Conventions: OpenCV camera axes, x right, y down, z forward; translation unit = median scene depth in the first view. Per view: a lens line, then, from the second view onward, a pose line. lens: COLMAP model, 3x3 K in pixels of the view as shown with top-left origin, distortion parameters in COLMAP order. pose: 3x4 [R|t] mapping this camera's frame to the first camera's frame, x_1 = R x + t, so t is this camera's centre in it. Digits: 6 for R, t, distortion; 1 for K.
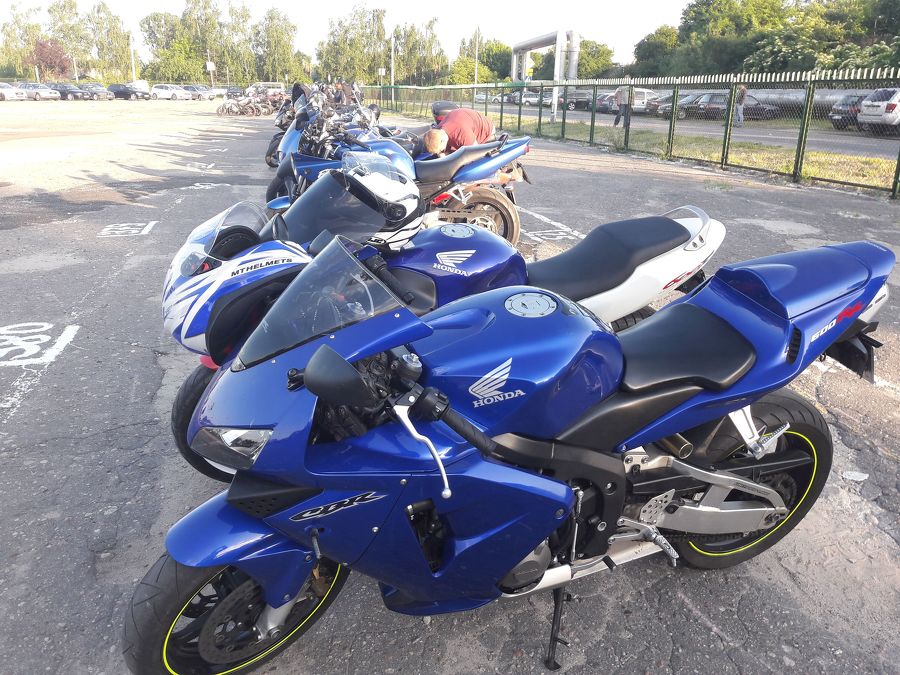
lens RADIAL K [[736.0, 0, 425.8], [0, 736.0, 336.1], [0, 0, 1]] dist [-0.003121, -0.004376]
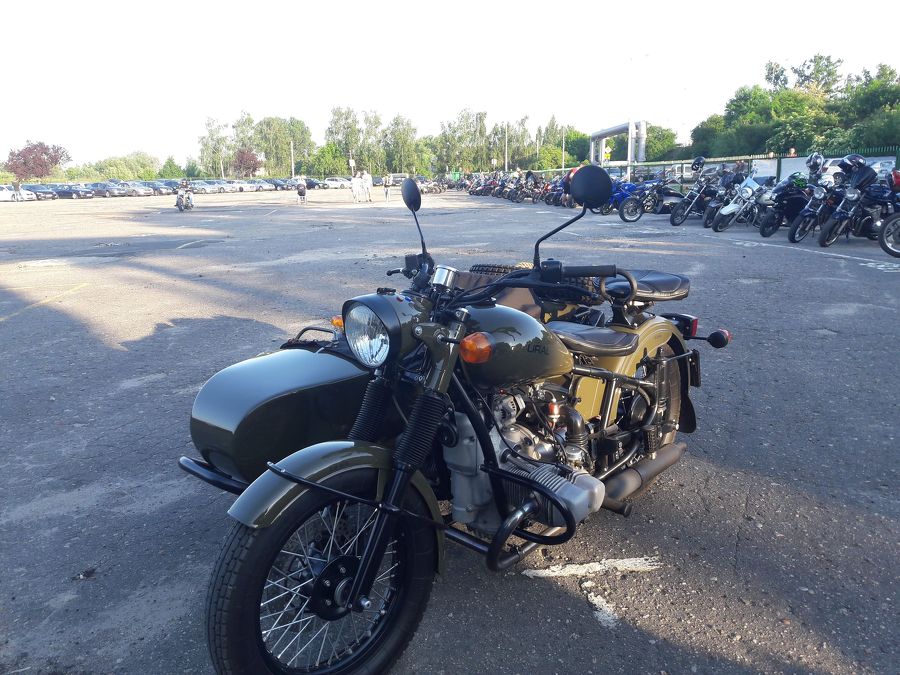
lens RADIAL K [[719.0, 0, 426.0], [0, 719.0, 340.9], [0, 0, 1]] dist [0.125025, -0.231261]
pose [[0.994566, -0.019402, -0.102280, -0.046698], [0.009200, 0.995017, -0.099283, 0.081538], [0.103696, 0.097803, 0.989789, -0.245346]]
